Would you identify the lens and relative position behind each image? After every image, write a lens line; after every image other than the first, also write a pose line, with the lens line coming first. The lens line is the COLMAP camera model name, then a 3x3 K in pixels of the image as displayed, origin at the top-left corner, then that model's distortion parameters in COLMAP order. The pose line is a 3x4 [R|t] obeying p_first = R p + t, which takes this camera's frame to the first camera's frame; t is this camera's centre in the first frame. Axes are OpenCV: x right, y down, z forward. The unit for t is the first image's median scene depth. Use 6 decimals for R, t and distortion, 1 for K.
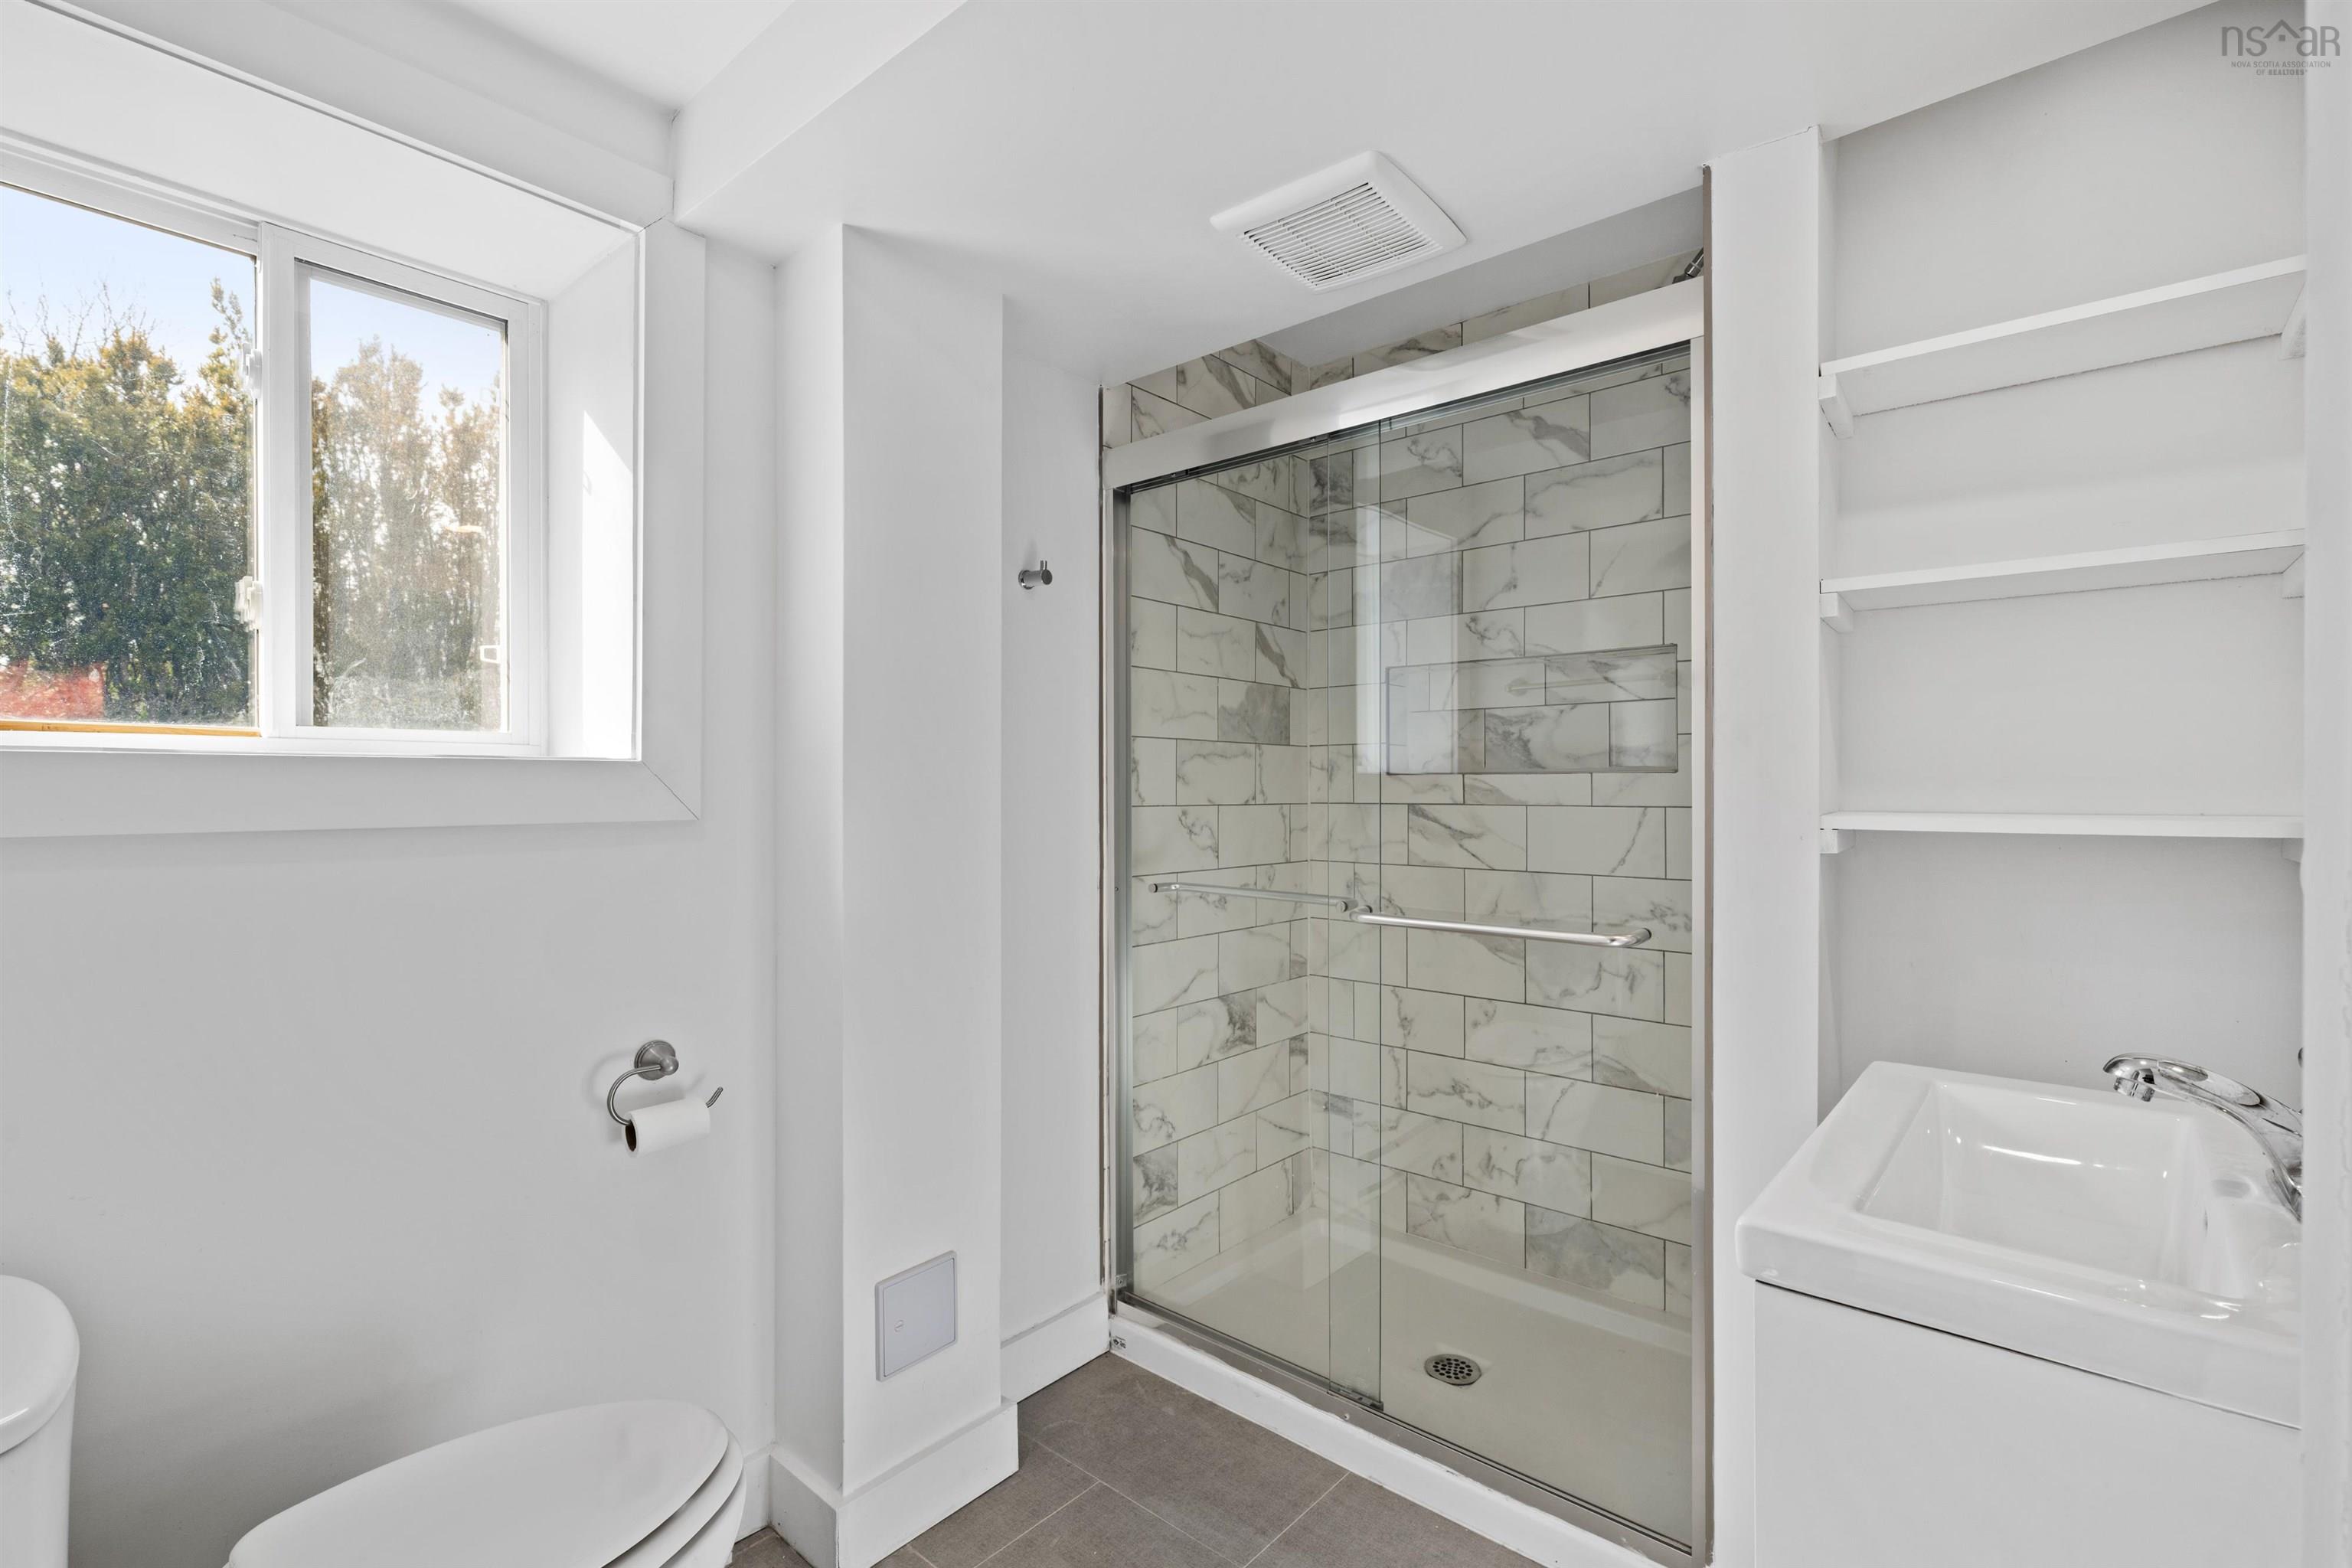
lens RADIAL K [[1047.3, 0, 1172.9], [0, 1047.3, 783.7], [0, 0, 1]] dist [-0.002887, 0.000400]
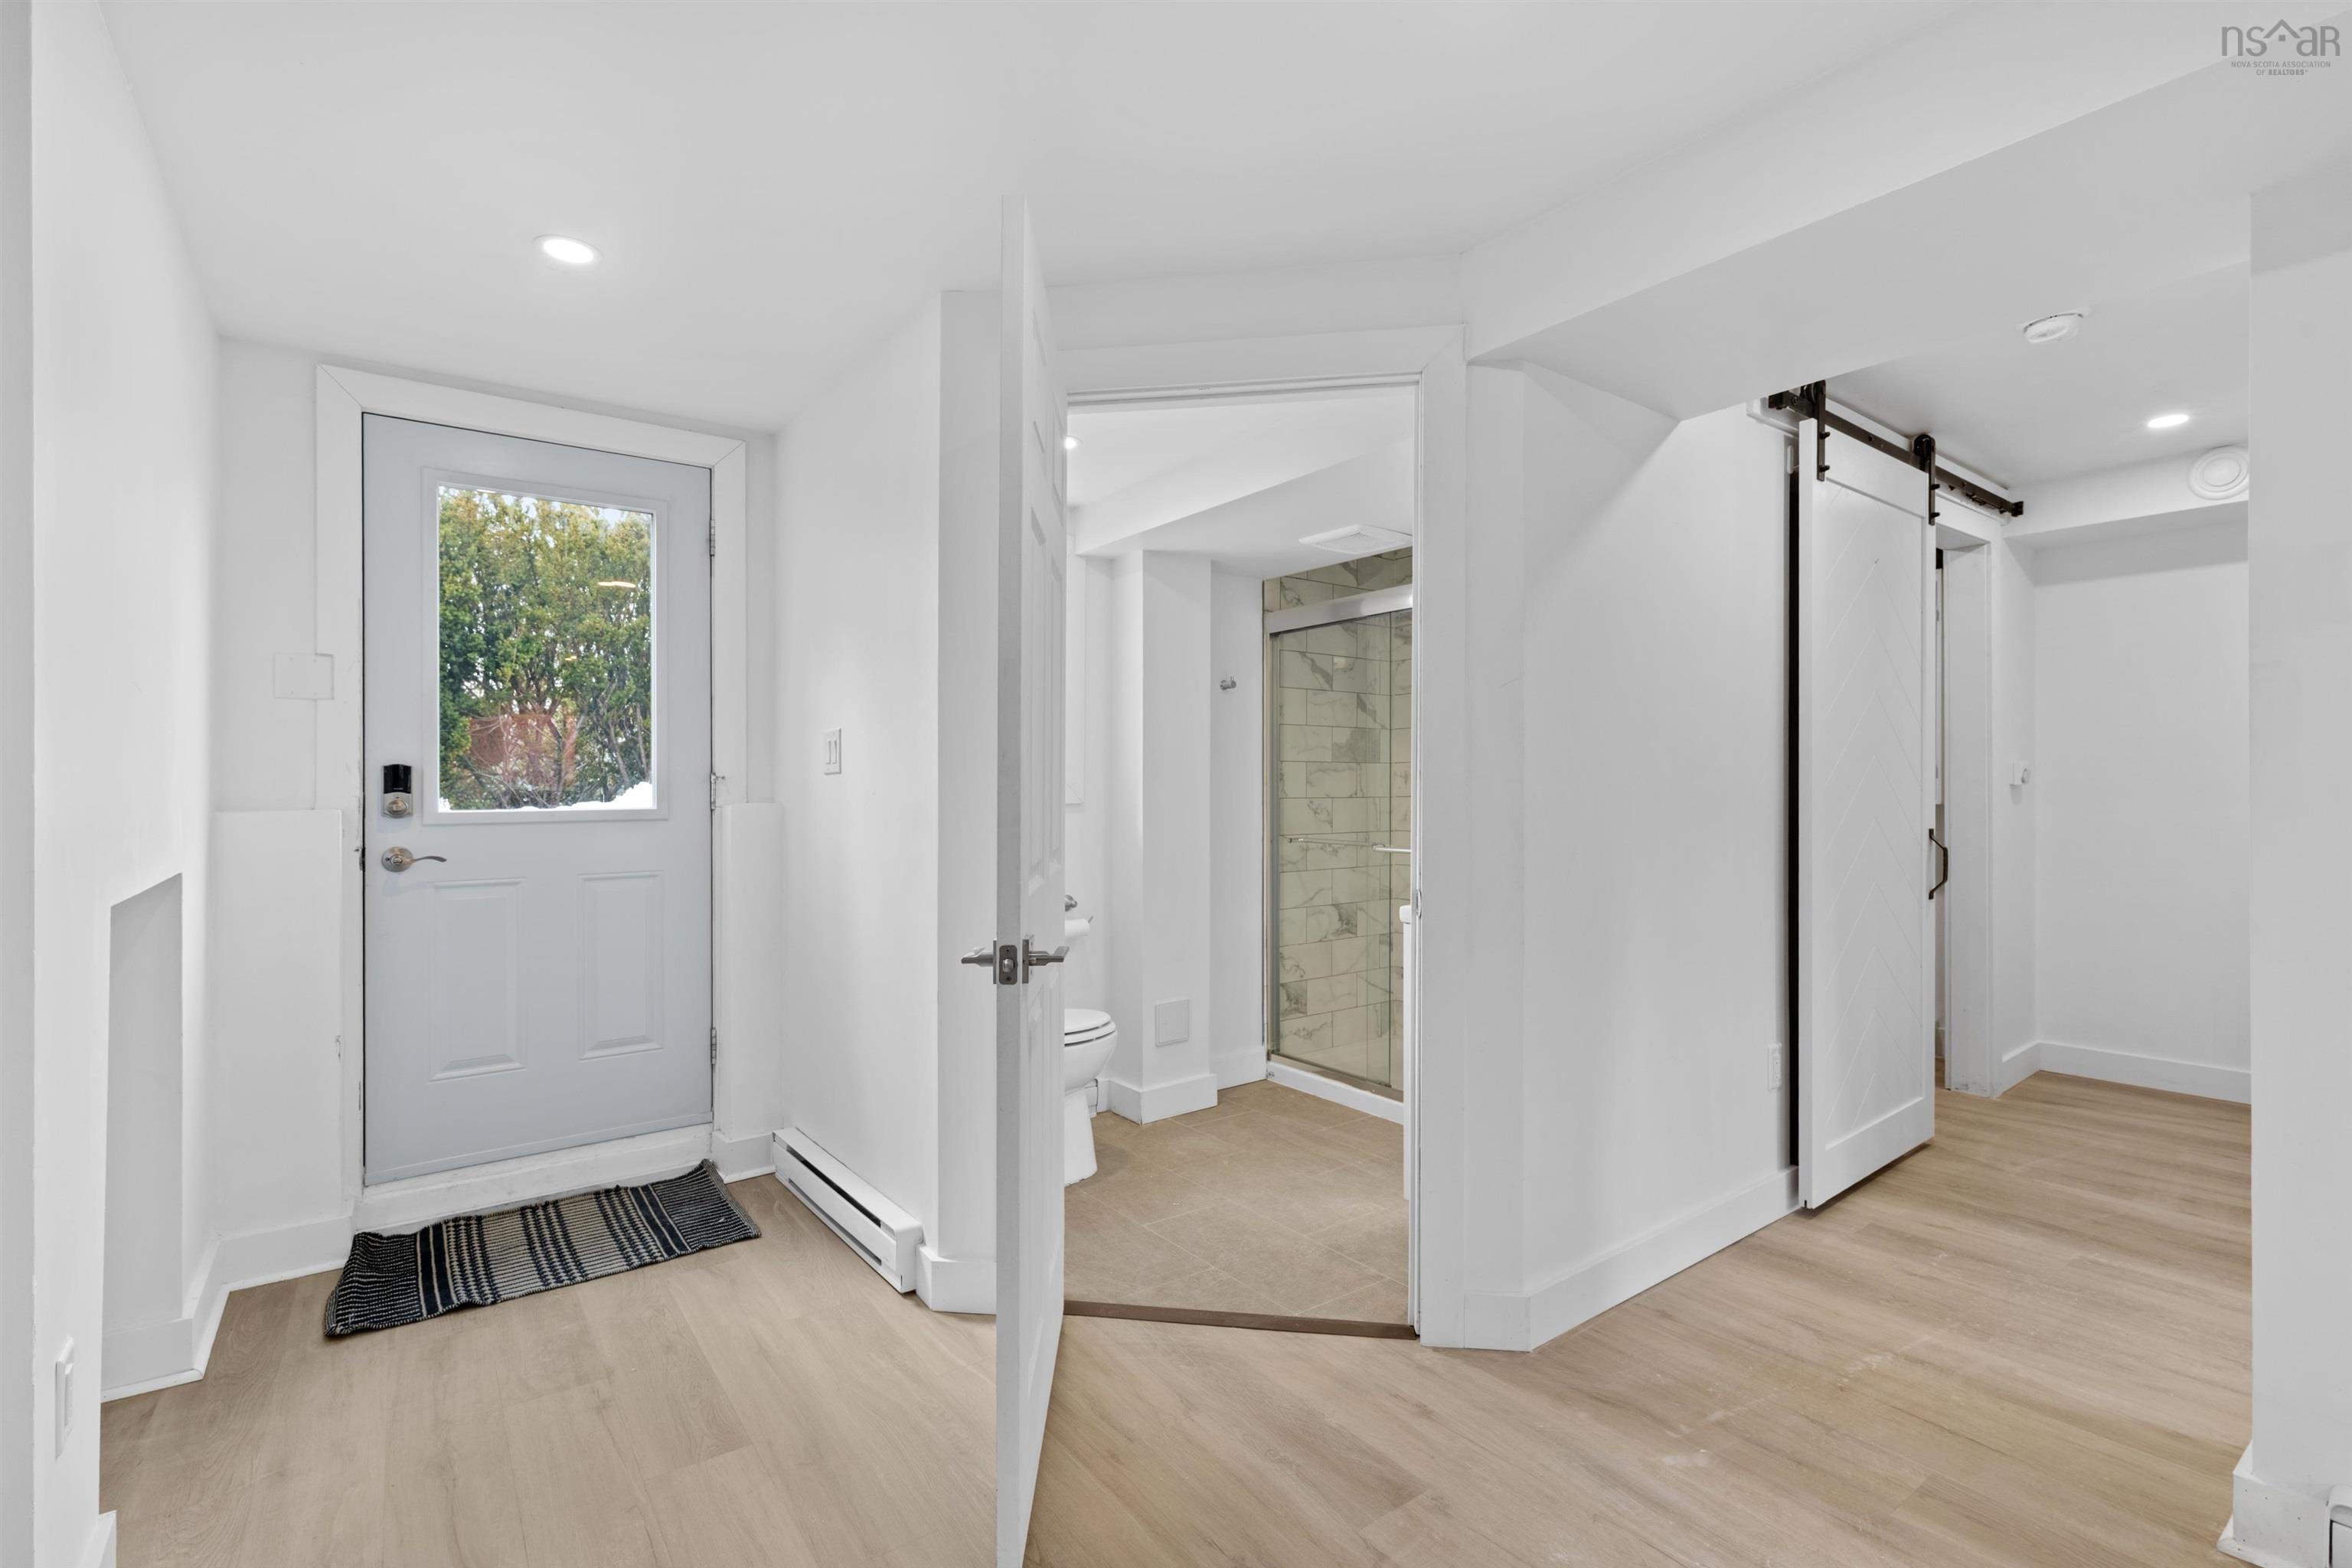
lens RADIAL K [[1047.3, 0, 1172.9], [0, 1047.3, 783.7], [0, 0, 1]] dist [-0.002887, 0.000400]
pose [[0.977152, 0.003570, -0.212511, 0.168077], [-0.001314, 0.999941, 0.010757, -0.023973], [0.212537, -0.010232, 0.977100, -0.864738]]
